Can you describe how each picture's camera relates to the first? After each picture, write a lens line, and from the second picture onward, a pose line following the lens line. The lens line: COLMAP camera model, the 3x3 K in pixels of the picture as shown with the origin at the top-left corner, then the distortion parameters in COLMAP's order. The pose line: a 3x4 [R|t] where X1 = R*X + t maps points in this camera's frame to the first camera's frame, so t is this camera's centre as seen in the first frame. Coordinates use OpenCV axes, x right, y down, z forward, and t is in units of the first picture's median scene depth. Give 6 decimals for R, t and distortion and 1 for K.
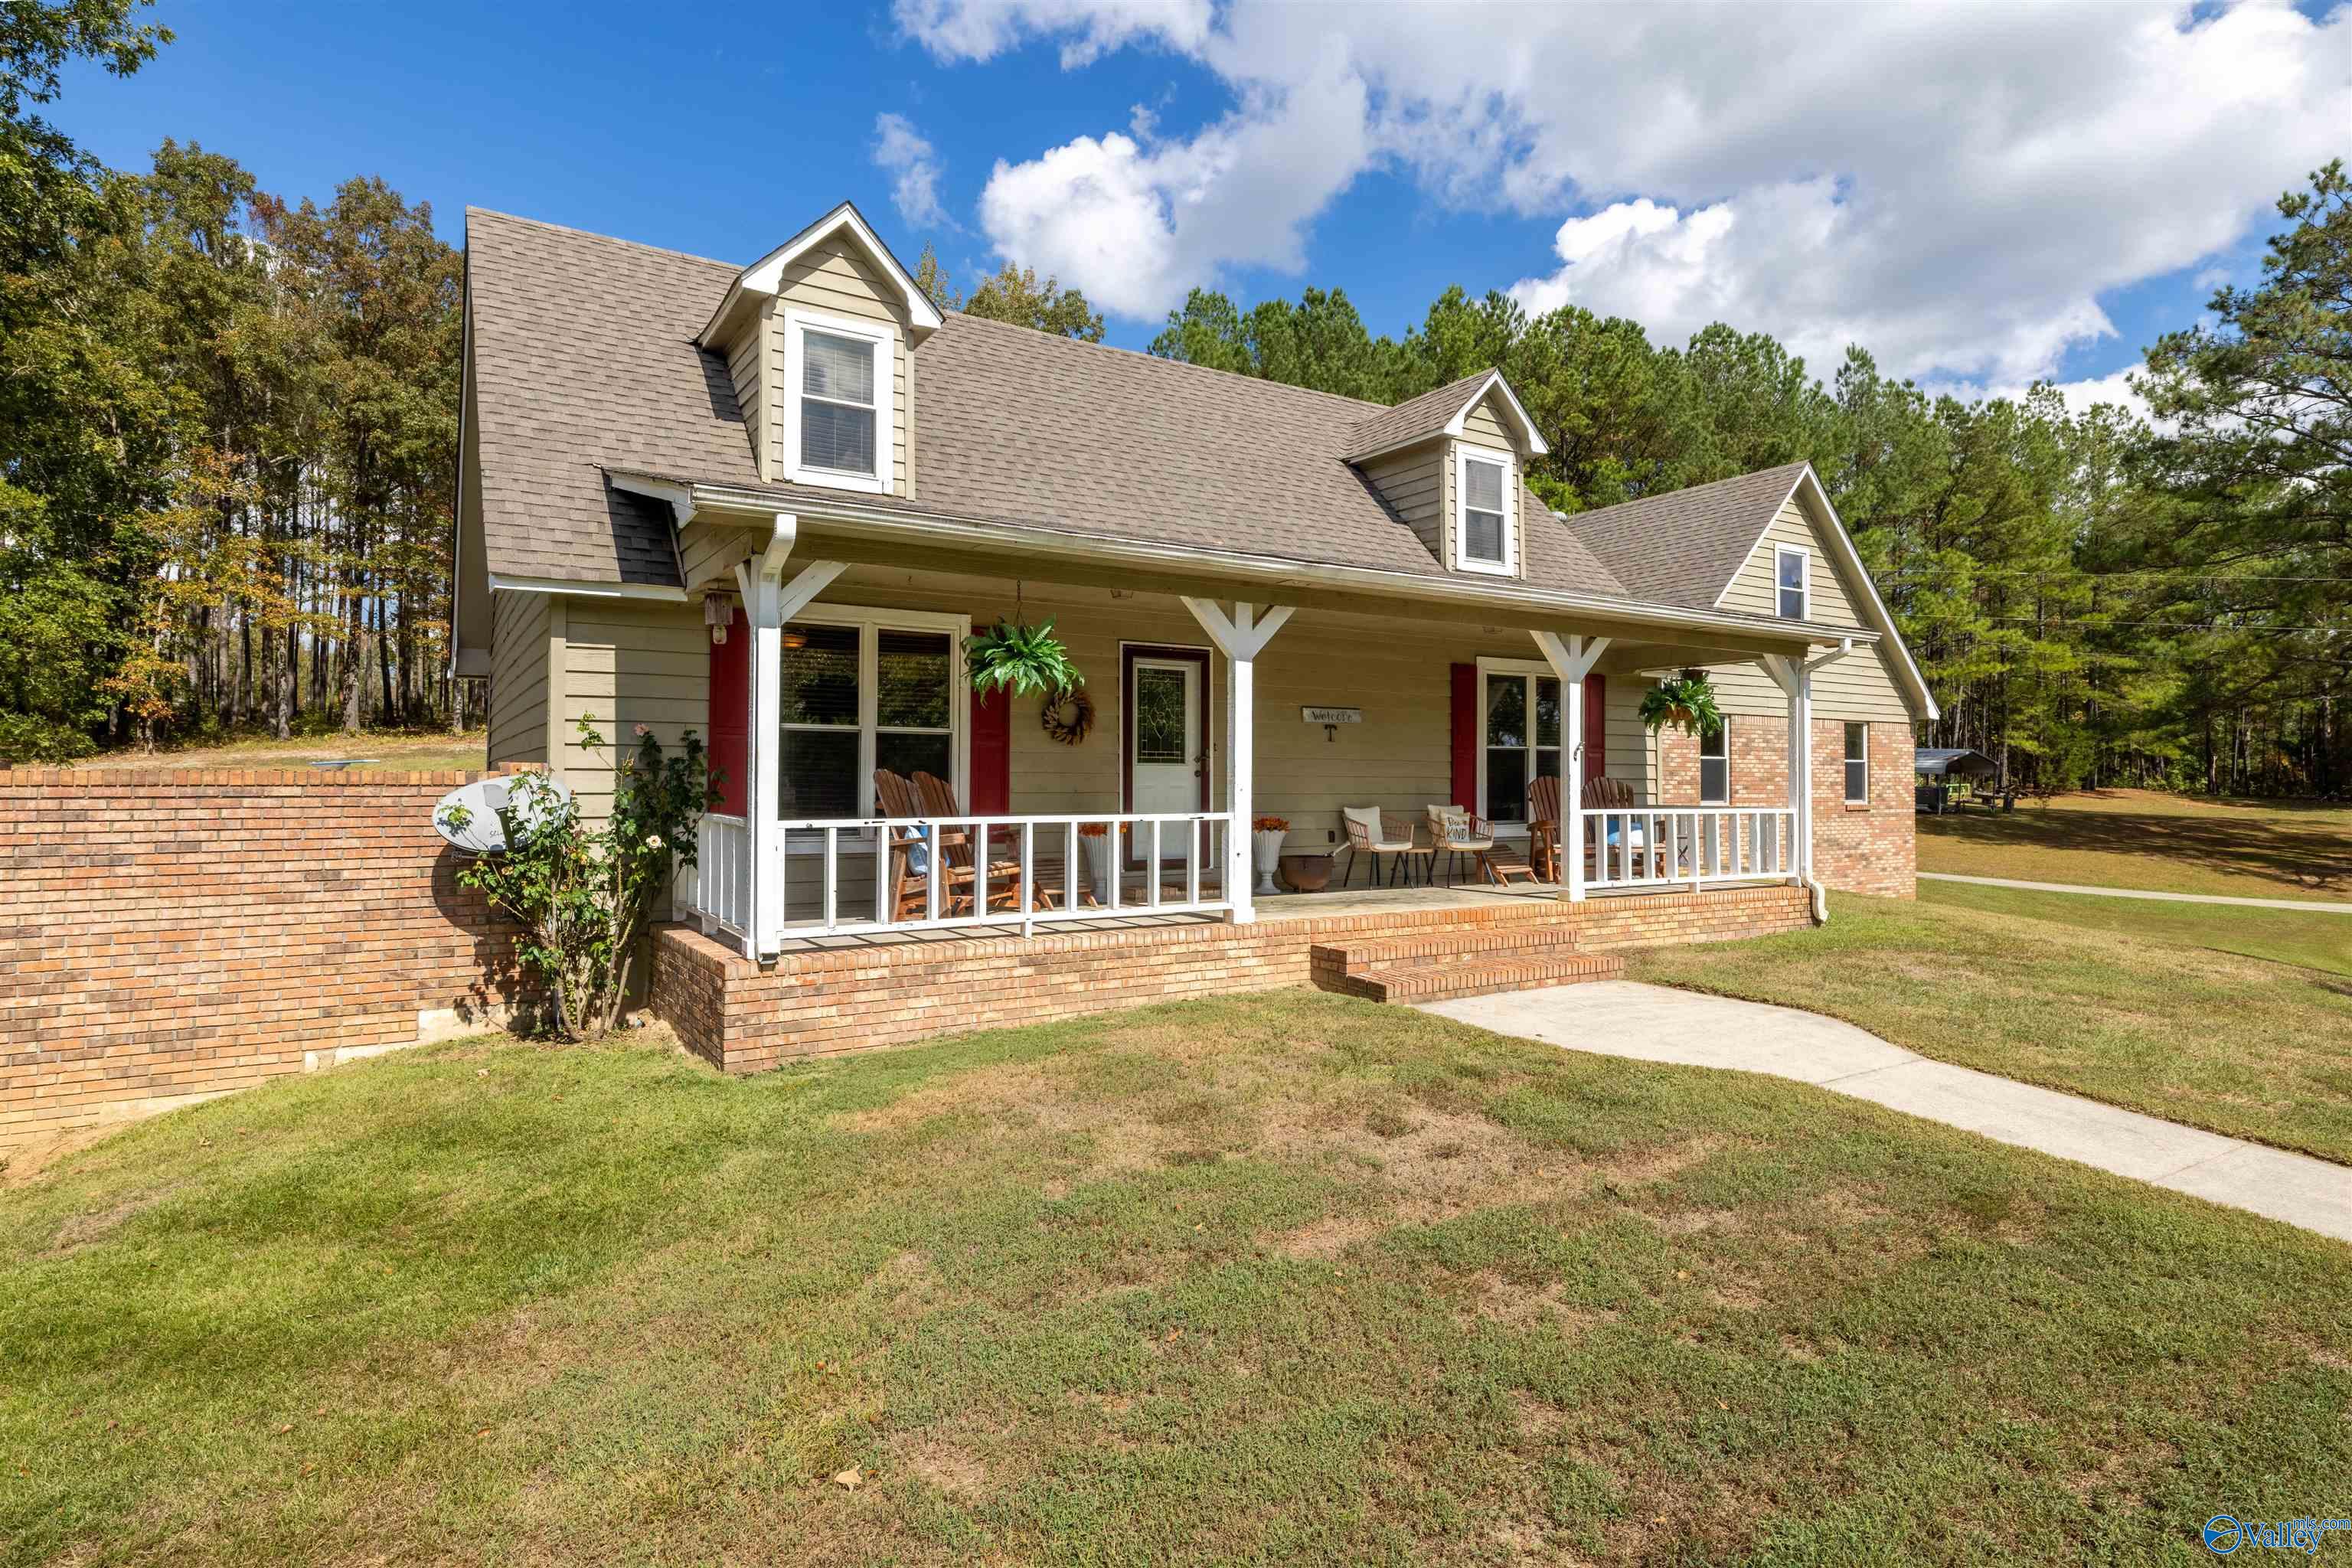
lens RADIAL K [[1213.5, 0, 1168.1], [0, 1213.5, 778.2], [0, 0, 1]] dist [0.001500, -0.000973]
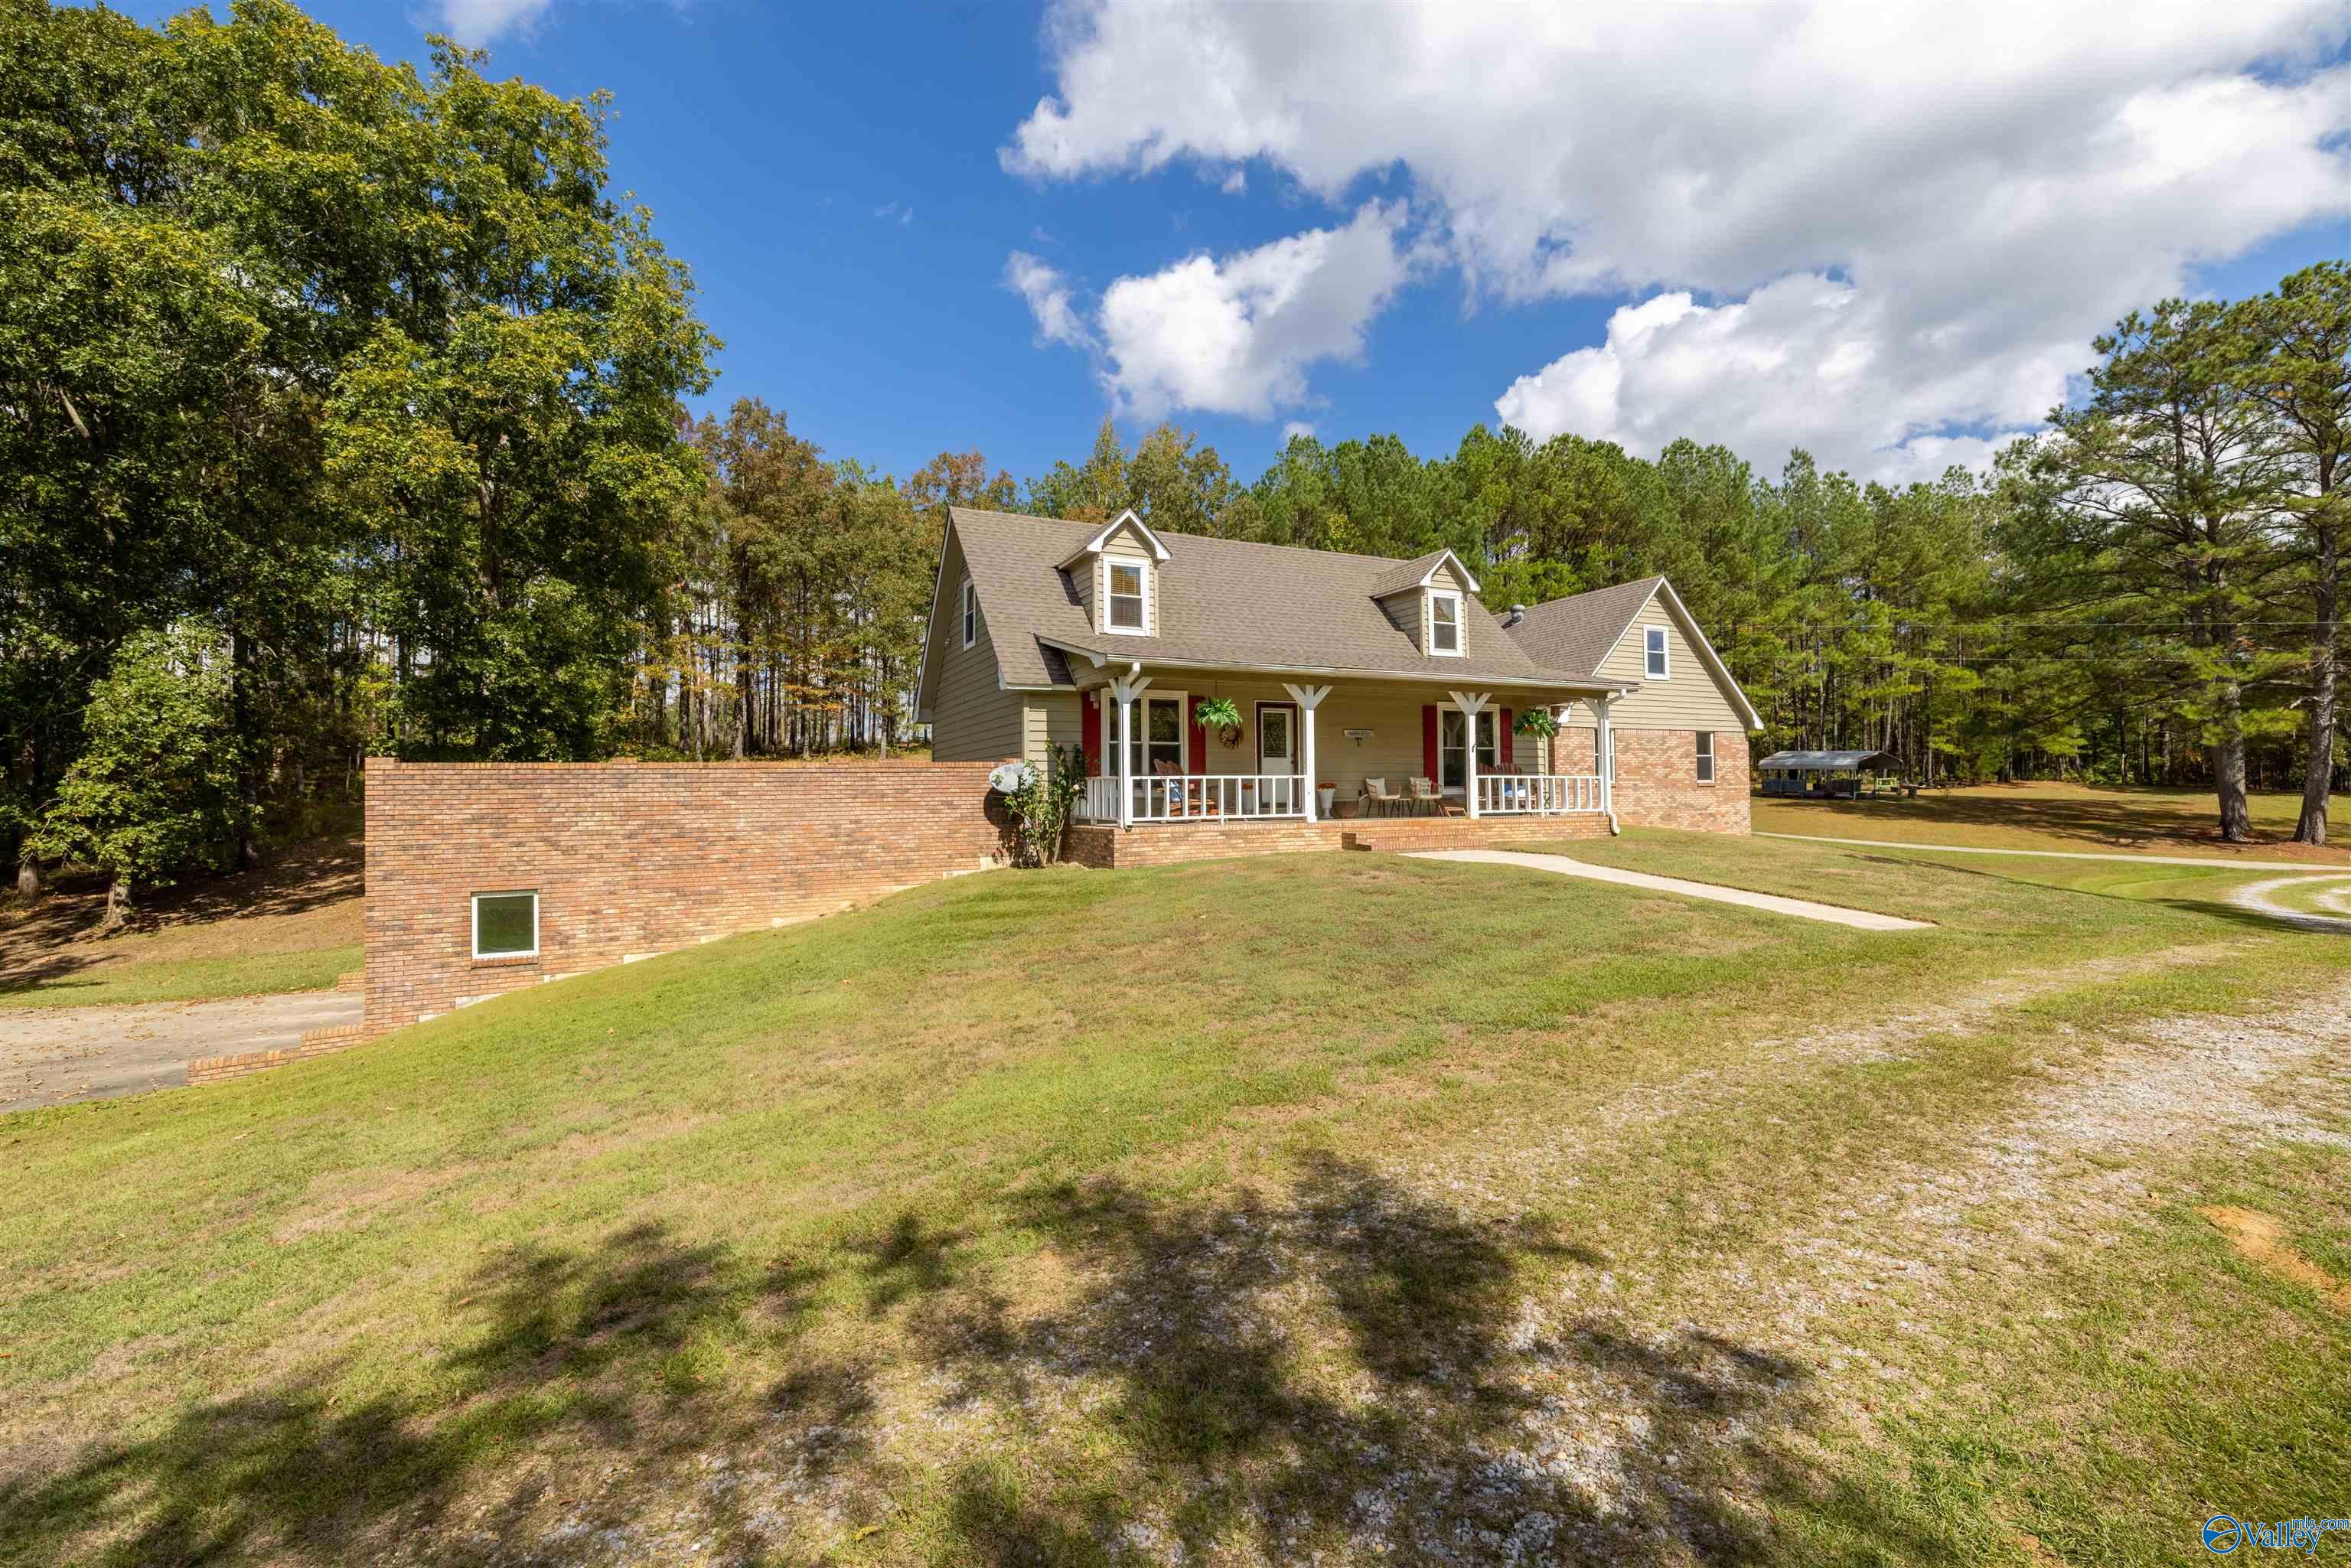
lens RADIAL K [[1047.8, 0, 1178.1], [0, 1047.8, 775.2], [0, 0, 1]] dist [0.005332, 0.000328]
pose [[0.995344, -0.016173, -0.095016, -0.000244], [0.014400, 0.999710, -0.019316, 0.045902], [0.095301, 0.017858, 0.995288, -0.740512]]
